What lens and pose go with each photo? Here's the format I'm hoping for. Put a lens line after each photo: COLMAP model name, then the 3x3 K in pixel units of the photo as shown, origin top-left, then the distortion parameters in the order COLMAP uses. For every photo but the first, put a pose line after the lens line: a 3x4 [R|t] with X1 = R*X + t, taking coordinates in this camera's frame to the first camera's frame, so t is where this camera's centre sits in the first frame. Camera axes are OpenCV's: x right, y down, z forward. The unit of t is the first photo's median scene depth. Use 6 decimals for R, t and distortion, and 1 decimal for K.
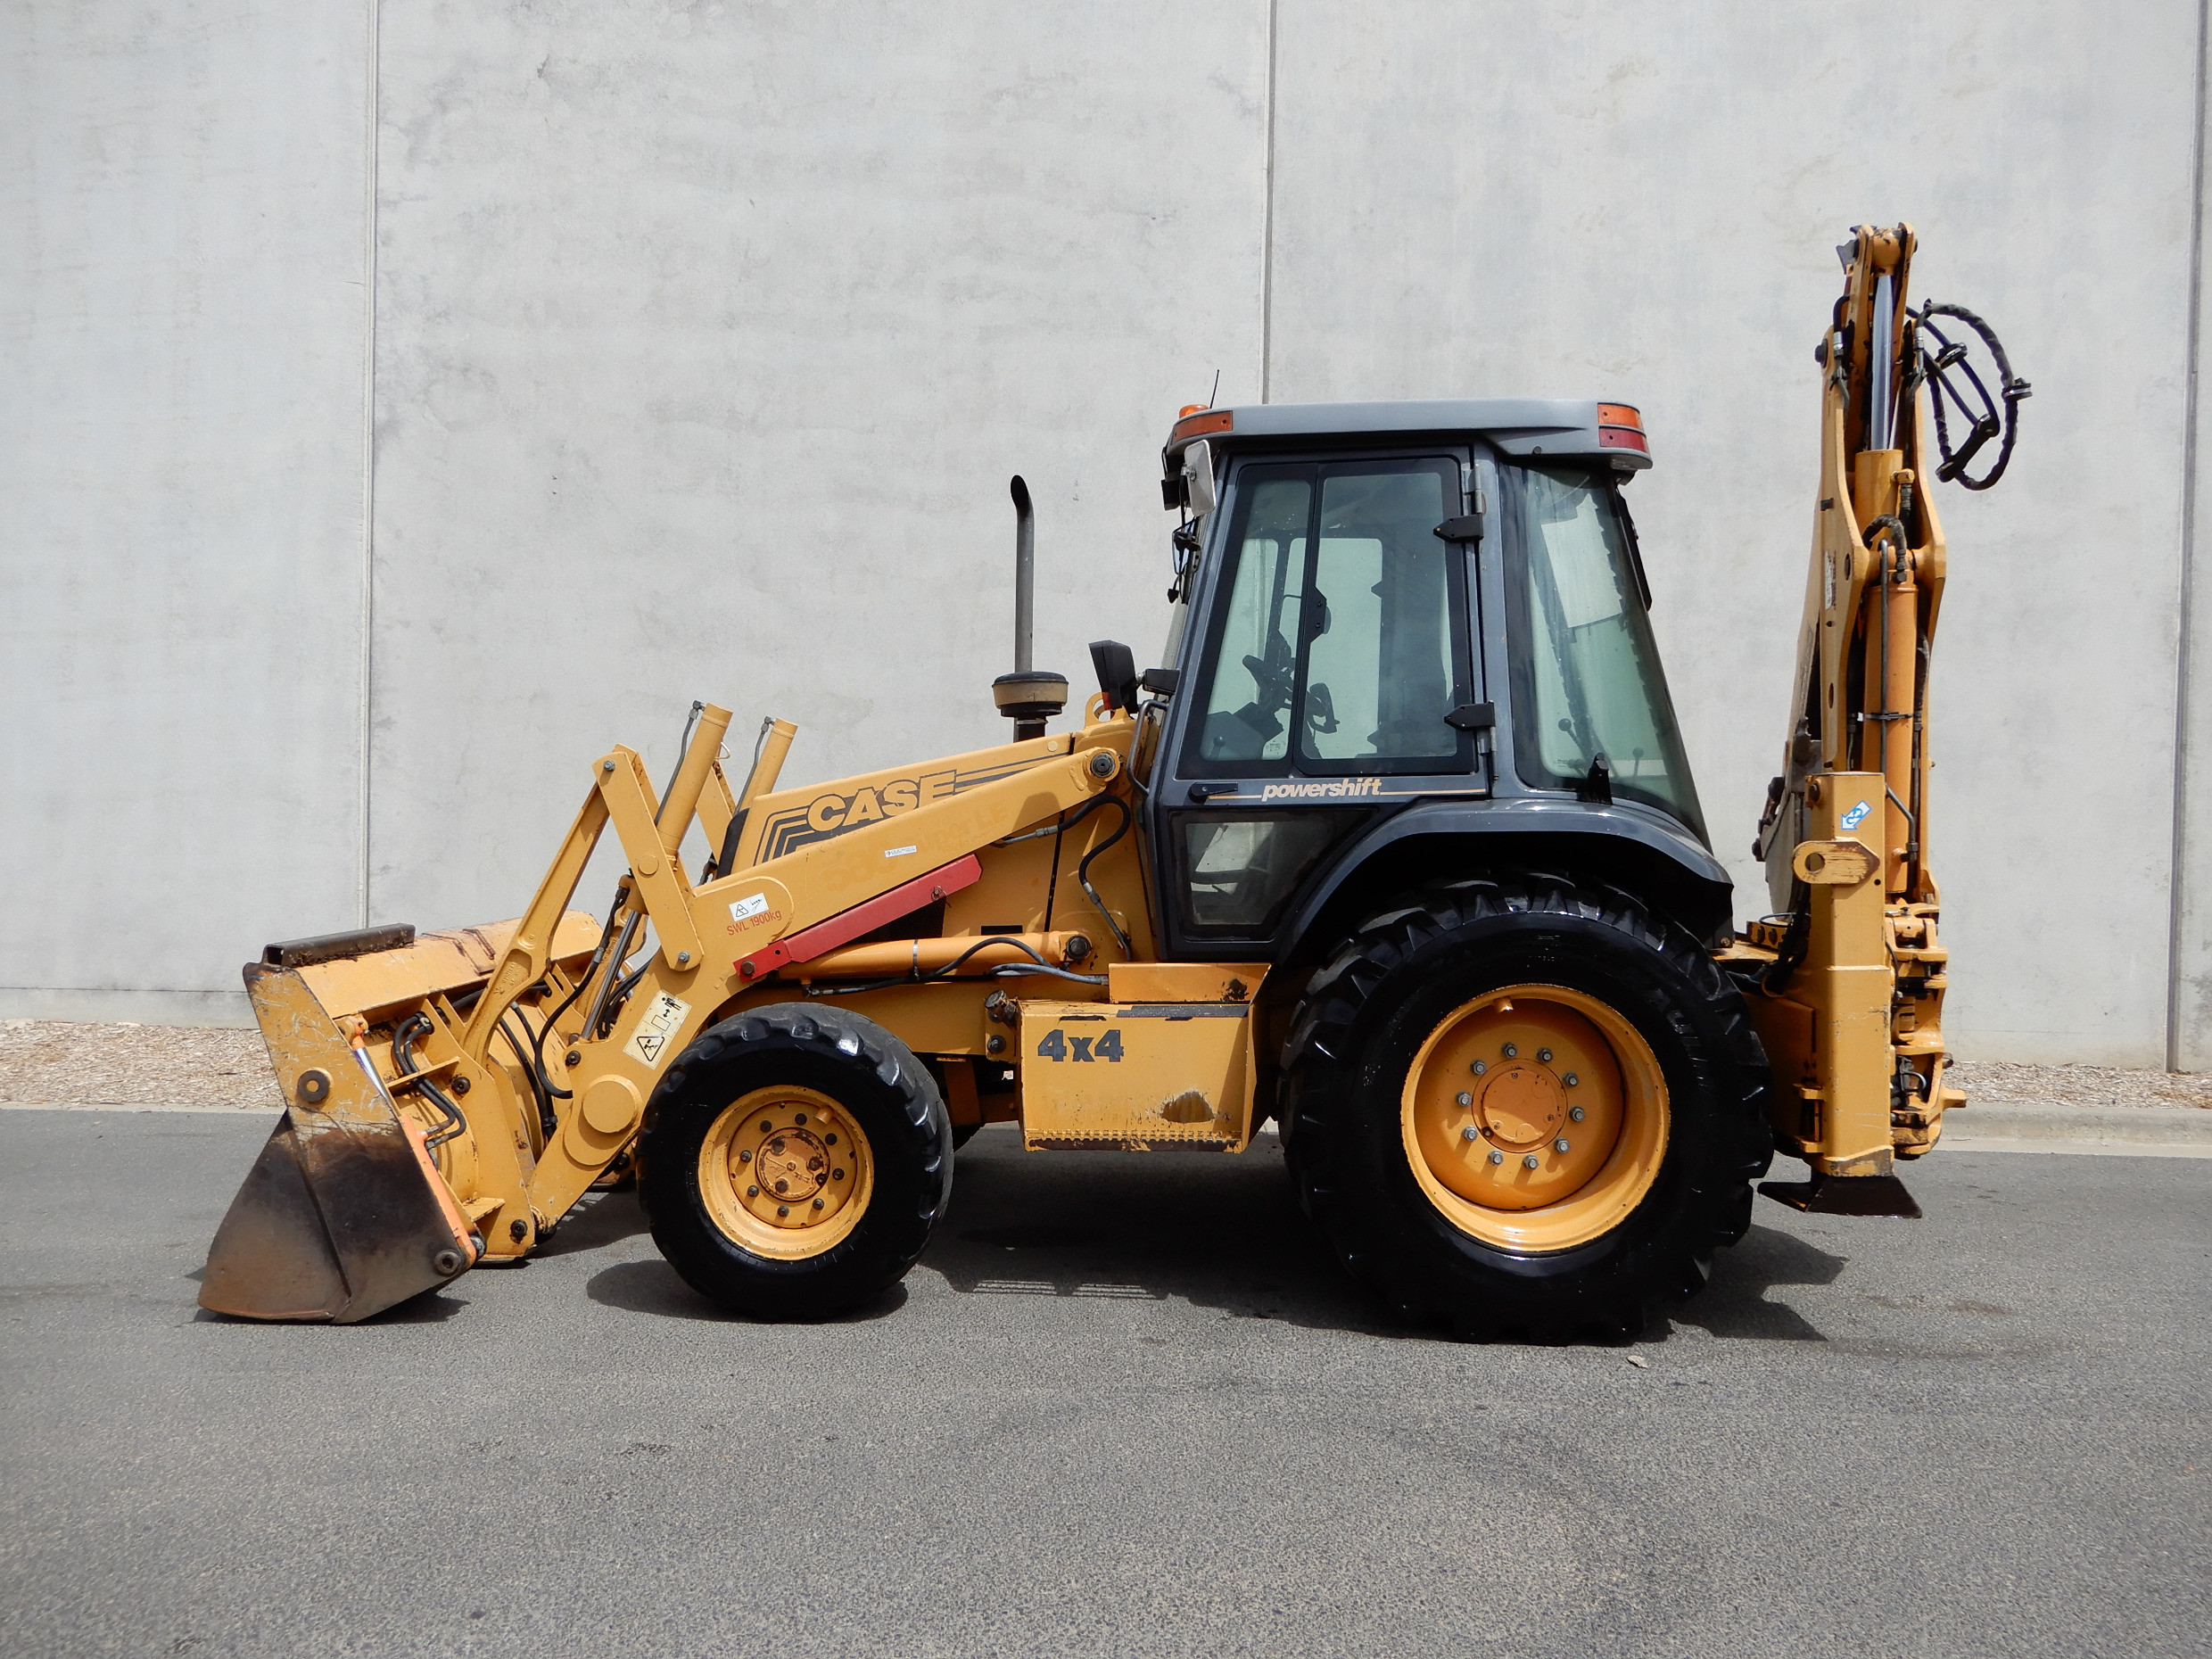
lens RADIAL K [[1585.4, 0, 1112.7], [0, 1585.4, 813.4], [0, 0, 1]] dist [0.005569, -0.003045]
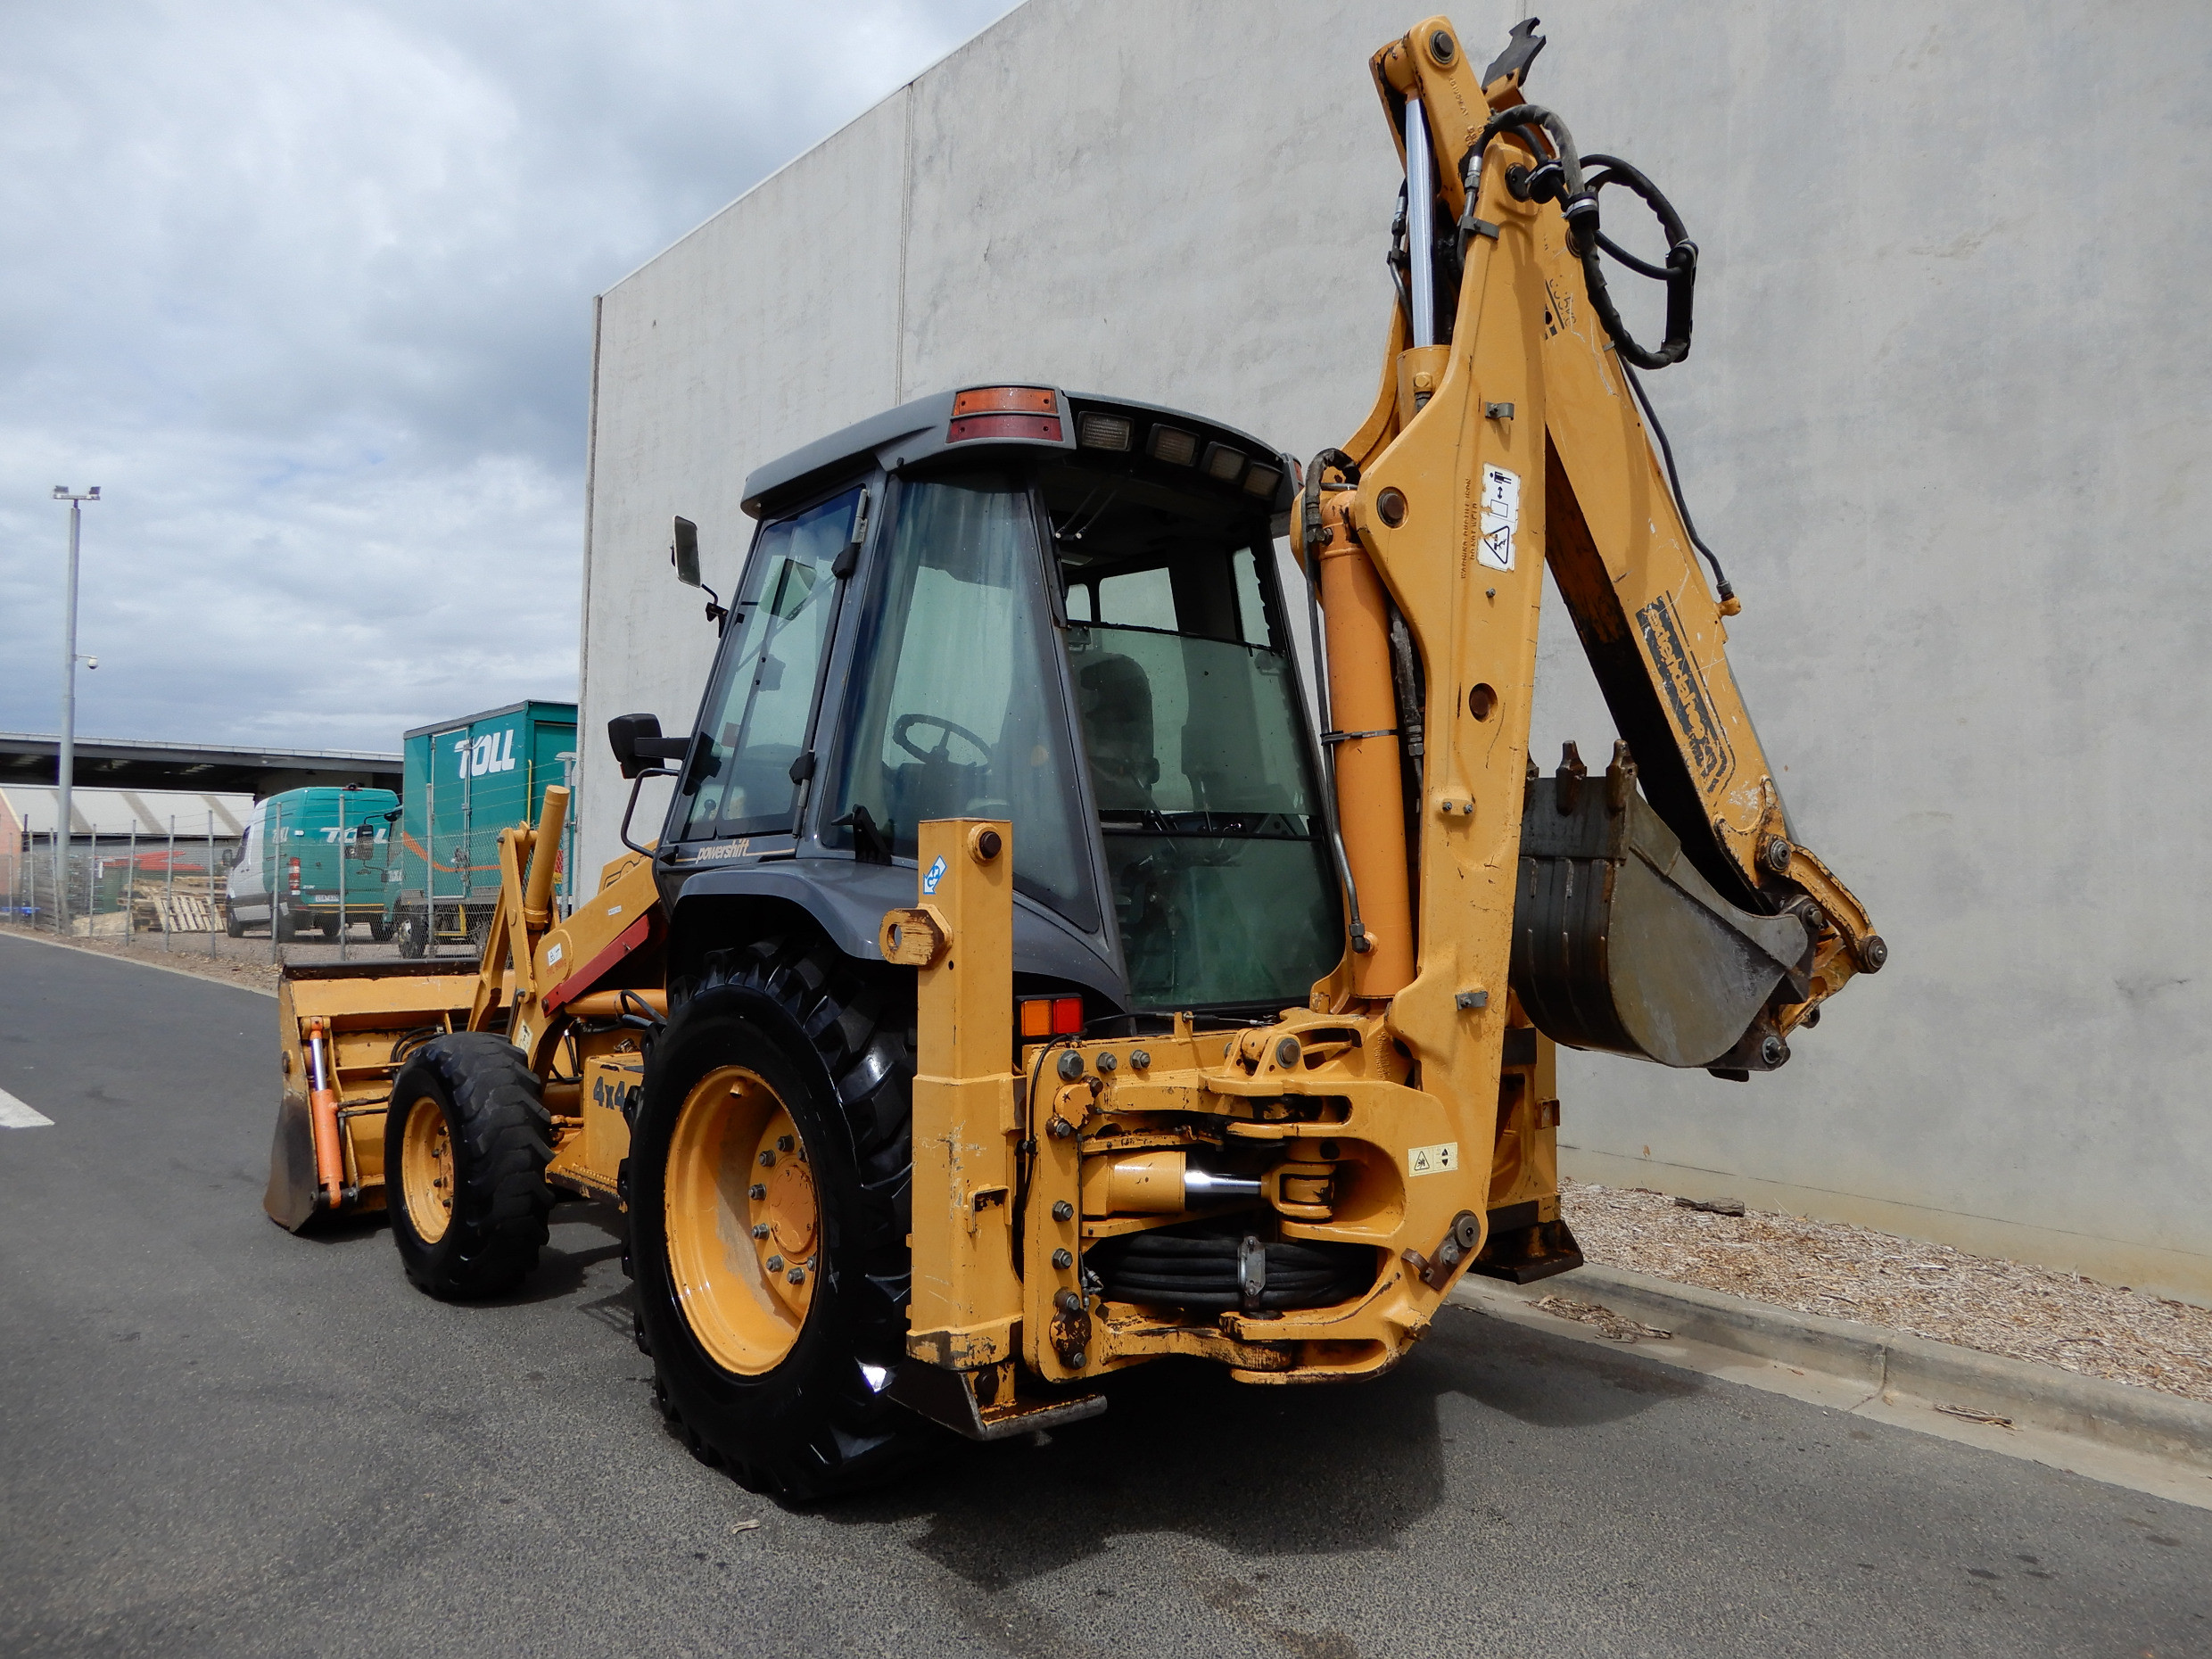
lens RADIAL K [[1585.4, 0, 1106.6], [0, 1585.4, 813.8], [0, 0, 1]] dist [0.005569, -0.003045]
pose [[0.695629, -0.023728, -0.718009, 0.905986], [-0.018816, 0.998510, -0.051227, 0.007652], [0.718155, 0.049145, 0.694146, 0.452523]]
